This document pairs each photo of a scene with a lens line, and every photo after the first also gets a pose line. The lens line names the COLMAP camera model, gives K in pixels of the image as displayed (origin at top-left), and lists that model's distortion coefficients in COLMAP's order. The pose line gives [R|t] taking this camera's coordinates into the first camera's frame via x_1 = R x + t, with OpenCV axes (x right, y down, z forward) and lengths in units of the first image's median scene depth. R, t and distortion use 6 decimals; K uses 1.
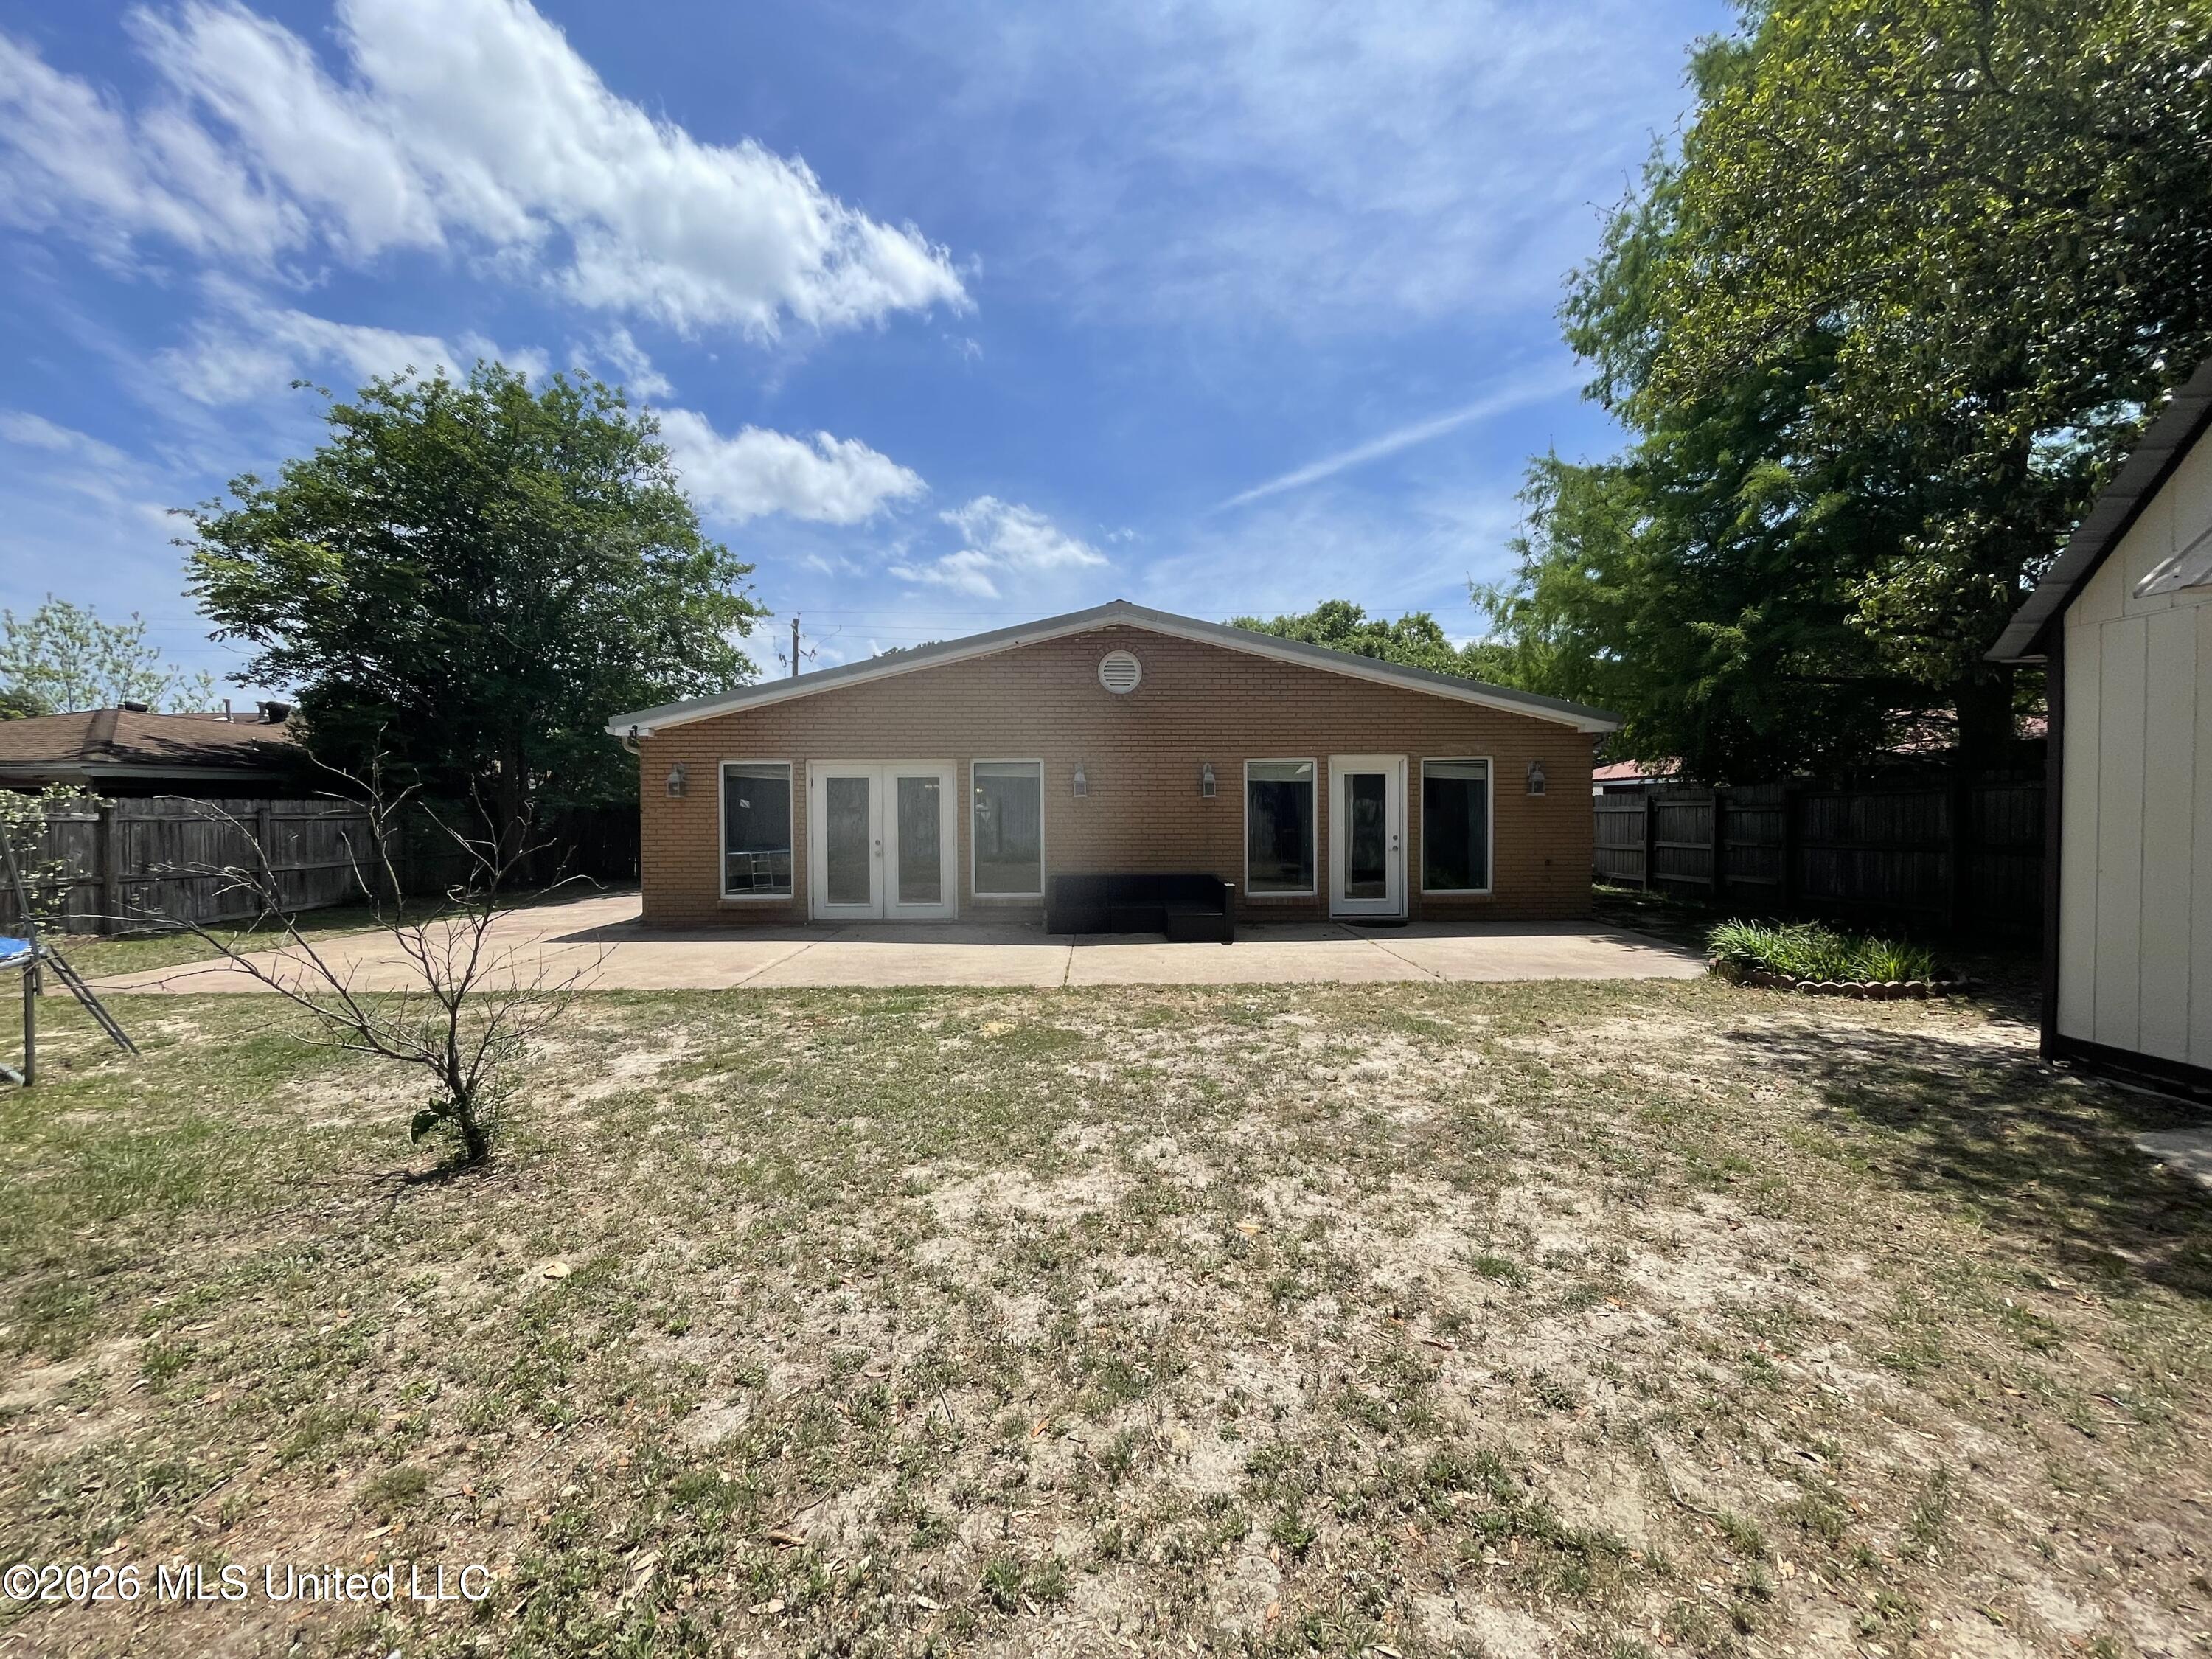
lens RADIAL K [[894.3, 0, 1099.6], [0, 894.3, 830.1], [0, 0, 1]] dist [0.002161, 0.000344]
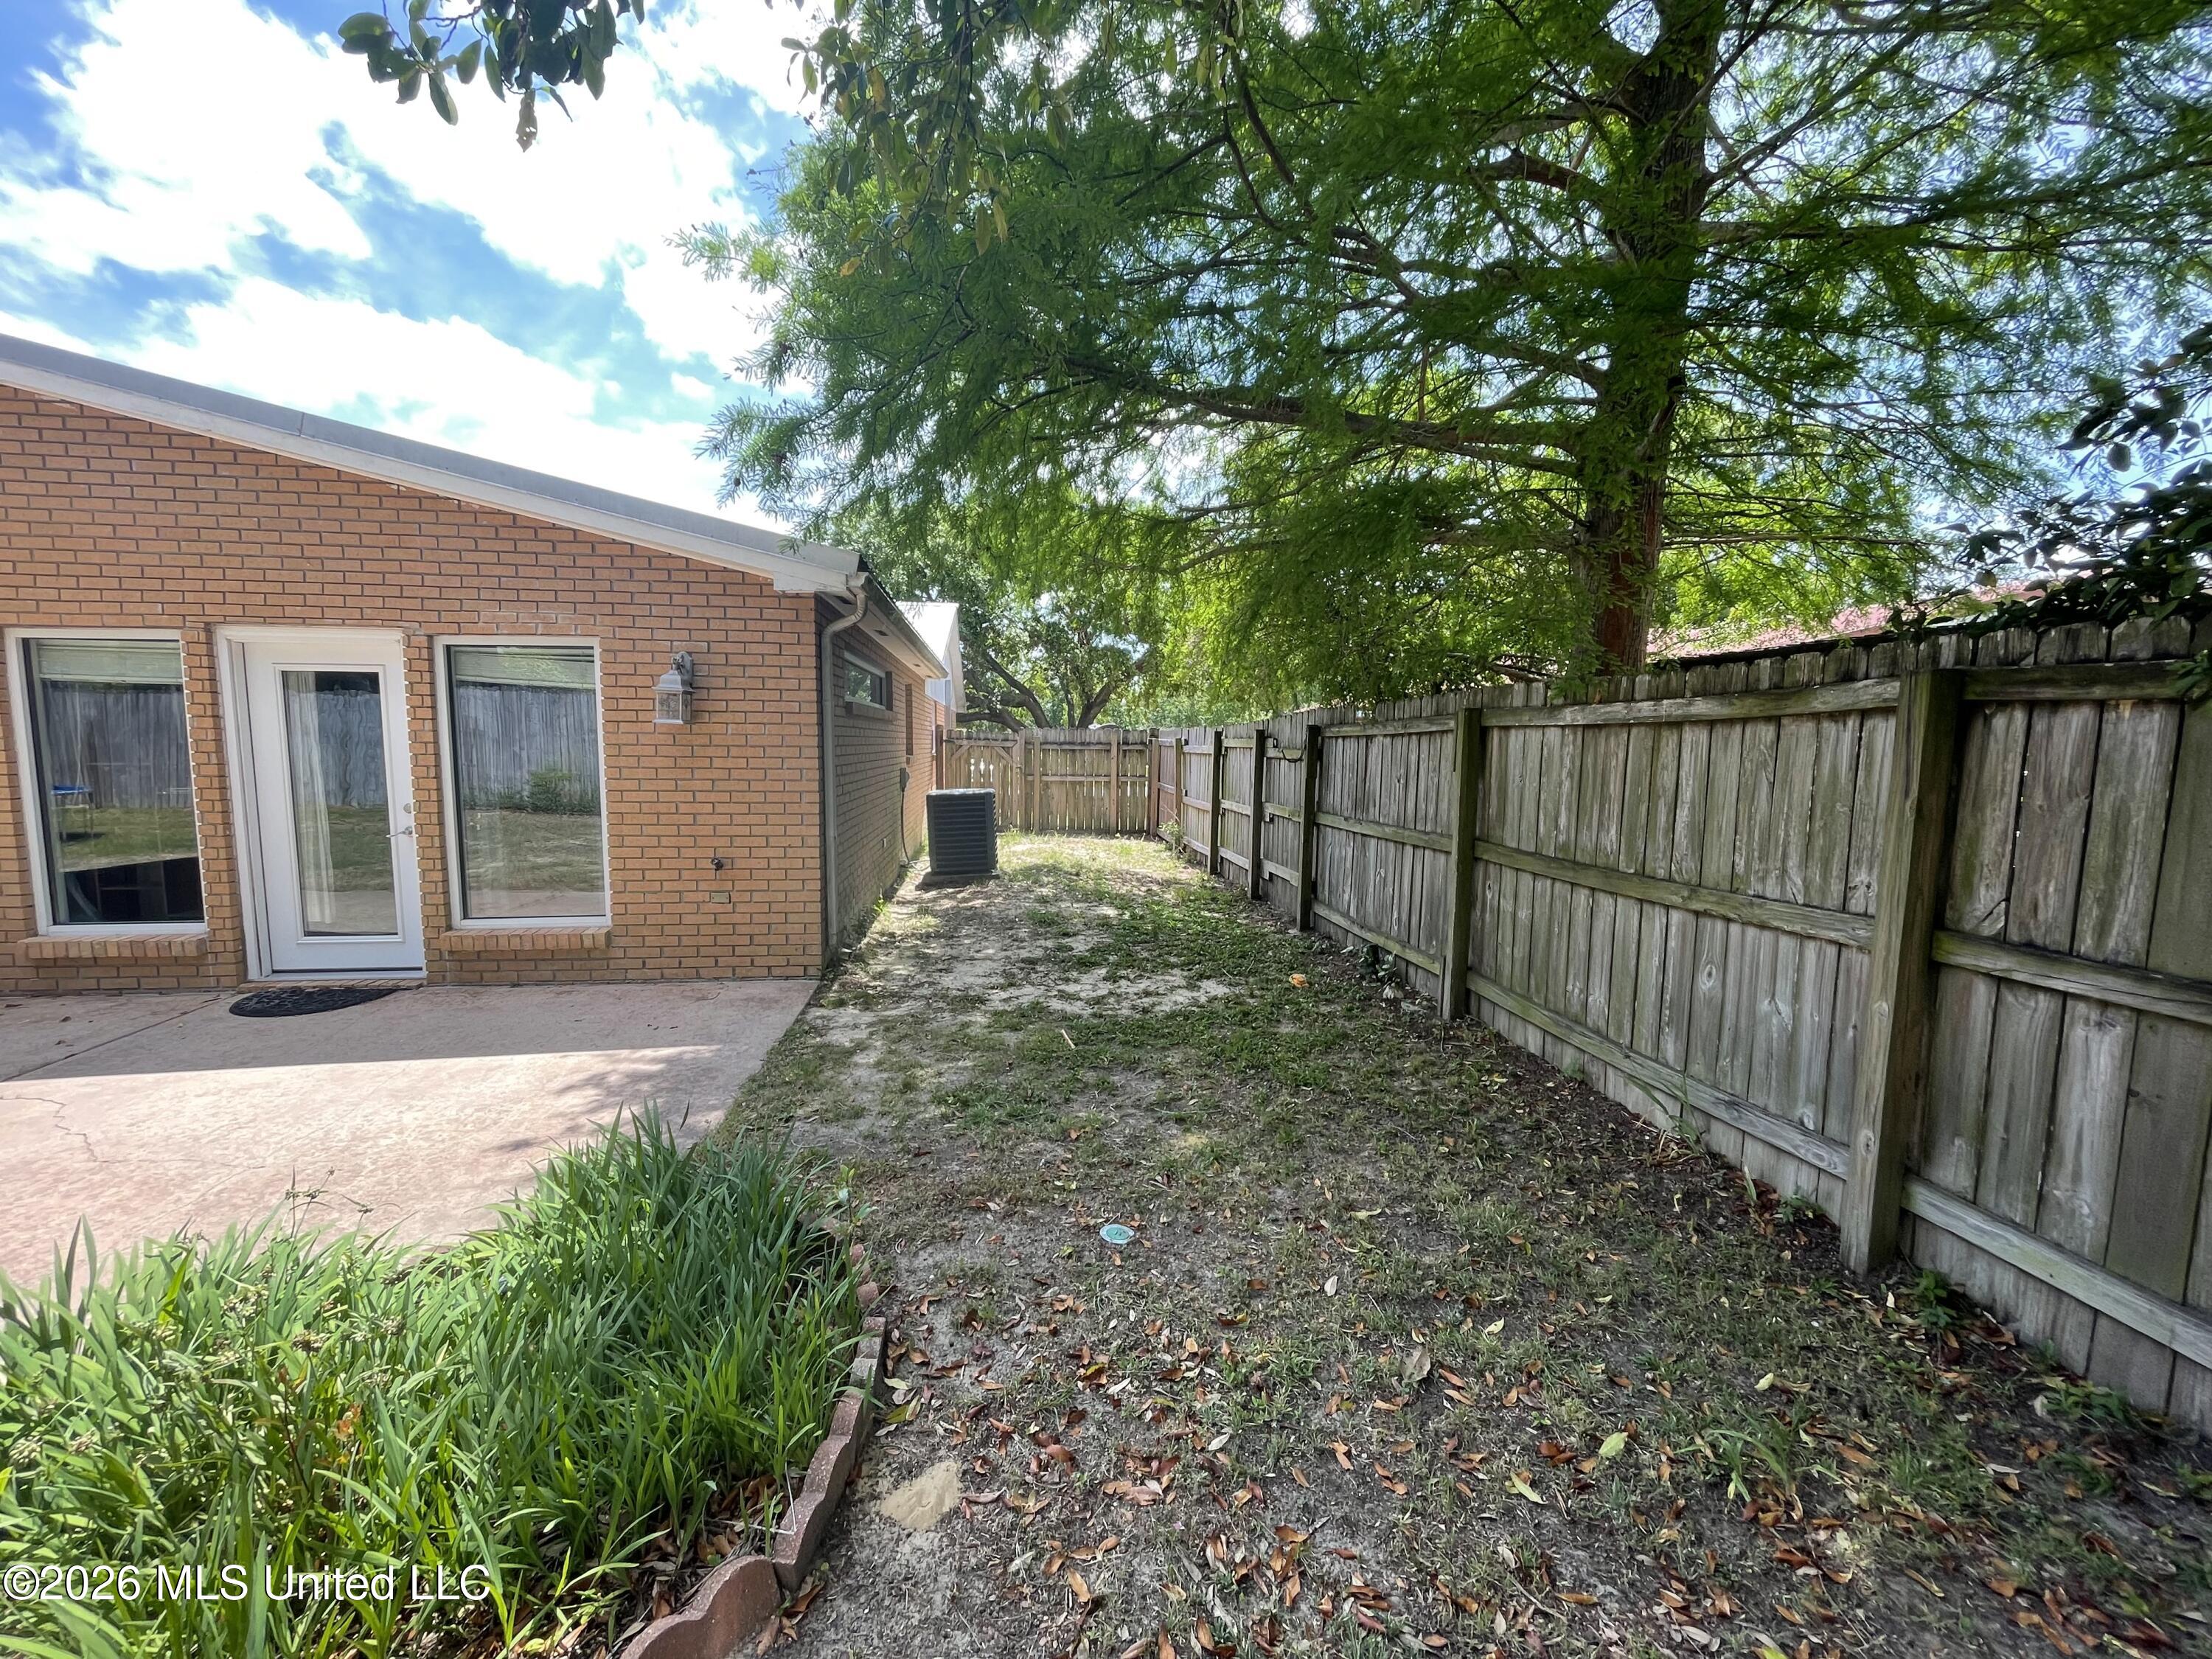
lens RADIAL K [[886.7, 0, 1106.0], [0, 886.7, 829.5], [0, 0, 1]] dist [-0.007719, 0.000836]
pose [[0.993178, 0.006821, 0.116406, 1.066880], [-0.016370, 0.996557, 0.081273, -0.039689], [-0.115451, -0.082624, 0.989871, 0.822712]]
